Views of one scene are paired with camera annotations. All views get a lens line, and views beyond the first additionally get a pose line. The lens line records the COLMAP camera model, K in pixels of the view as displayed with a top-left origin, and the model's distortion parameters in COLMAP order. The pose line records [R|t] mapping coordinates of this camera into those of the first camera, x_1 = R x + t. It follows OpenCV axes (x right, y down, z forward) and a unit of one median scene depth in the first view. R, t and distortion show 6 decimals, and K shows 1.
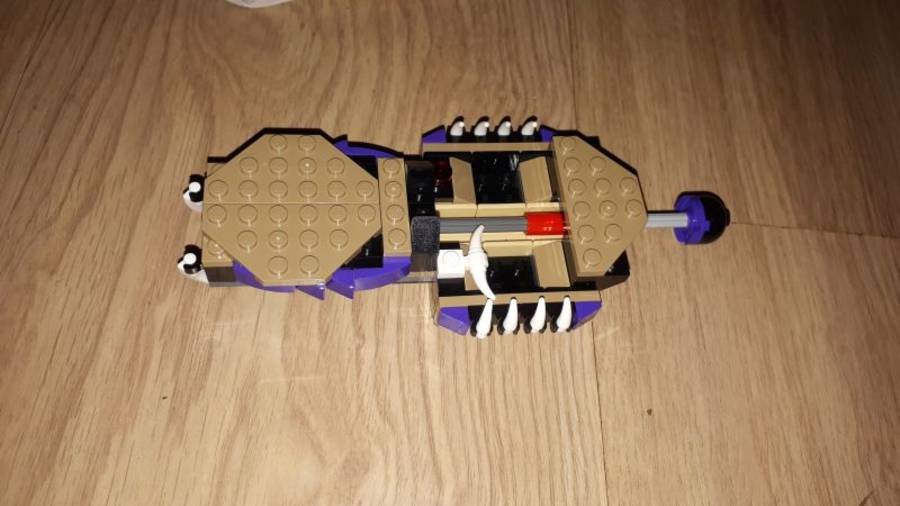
lens RADIAL K [[722.0, 0, 447.3], [0, 722.0, 261.2], [0, 0, 1]] dist [0.018596, -0.076225]
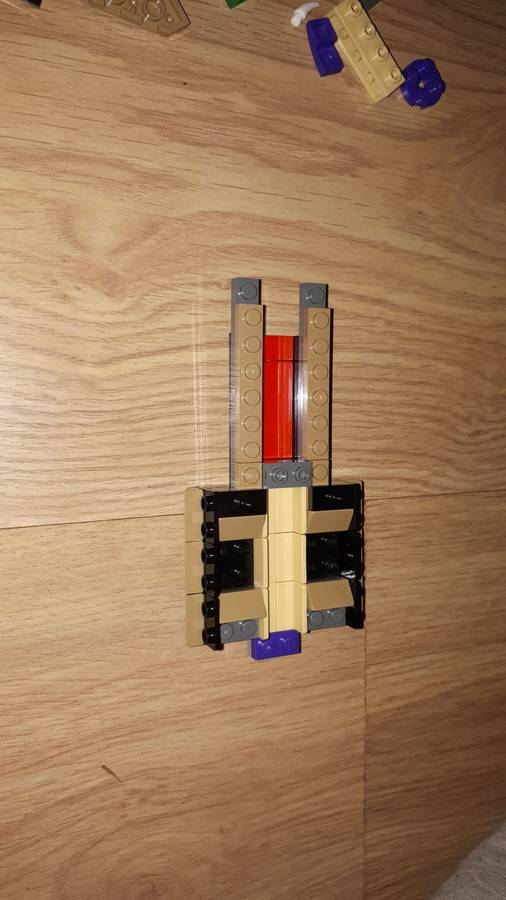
lens RADIAL K [[722.0, 0, 244.0], [0, 722.0, 448.4], [0, 0, 1]] dist [0.018596, -0.076225]
pose [[0.078582, 0.996313, -0.034441, 0.146785], [-0.994106, 0.080902, 0.072162, 0.023483], [0.074683, 0.028567, 0.996798, -0.048896]]
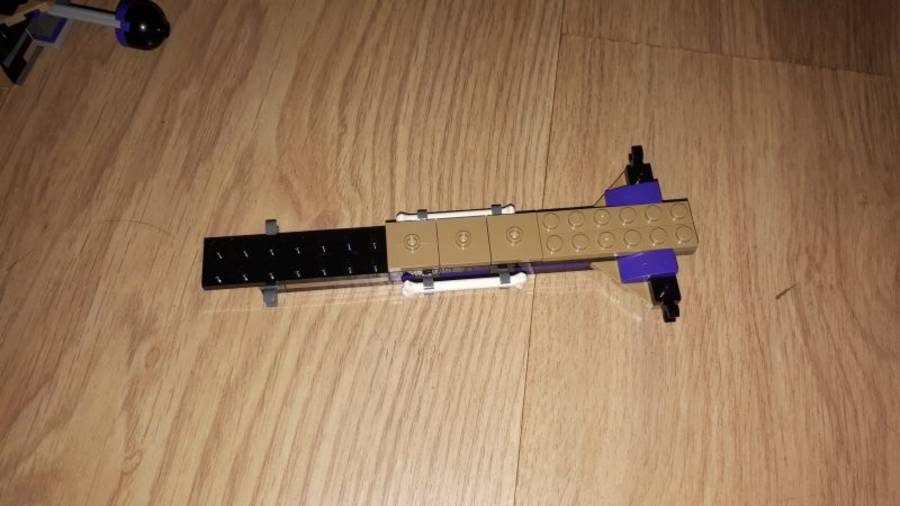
lens RADIAL K [[722.0, 0, 448.5], [0, 722.0, 255.6], [0, 0, 1]] dist [0.018596, -0.076225]
pose [[0.986940, 0.061134, -0.149040, 0.220629], [-0.051855, 0.996513, 0.065369, 0.215395], [0.152516, -0.056787, 0.986668, -0.136248]]
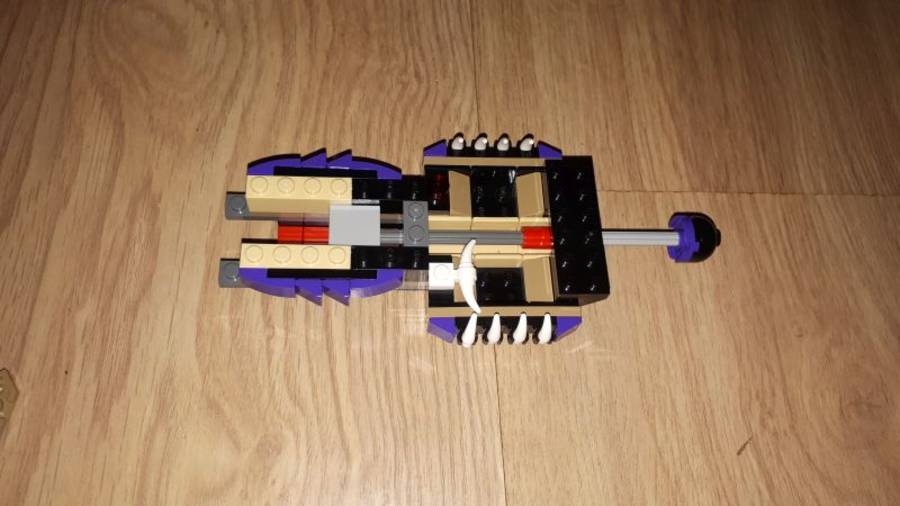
lens RADIAL K [[722.0, 0, 448.3], [0, 722.0, 260.7], [0, 0, 1]] dist [0.018596, -0.076225]
pose [[0.997736, -0.066640, 0.009051, 0.130331], [0.065770, 0.994968, 0.075591, -0.053899], [-0.014043, -0.074825, 0.997098, -0.060081]]
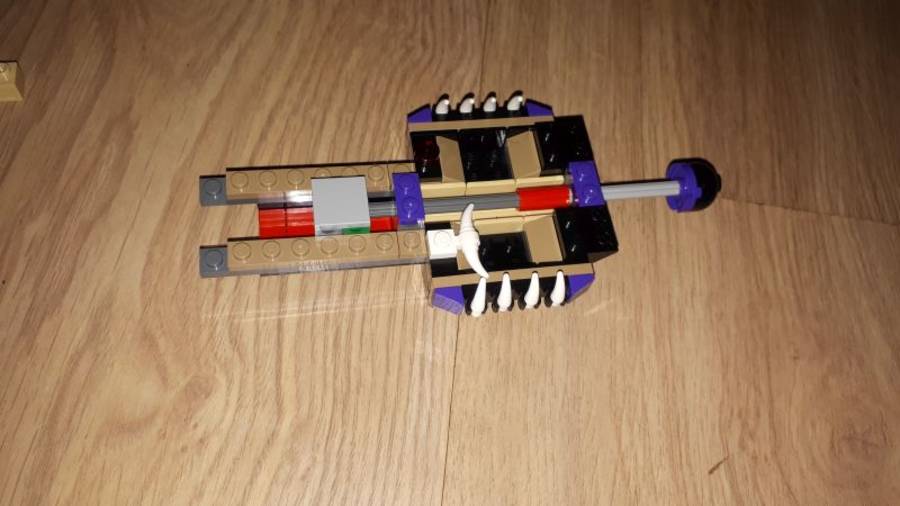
lens RADIAL K [[722.0, 0, 447.8], [0, 722.0, 258.3], [0, 0, 1]] dist [0.018596, -0.076225]
pose [[0.997502, 0.061141, -0.035384, 0.211643], [-0.060661, 0.998053, 0.014485, 0.054034], [0.036200, -0.012302, 0.999269, 0.002215]]
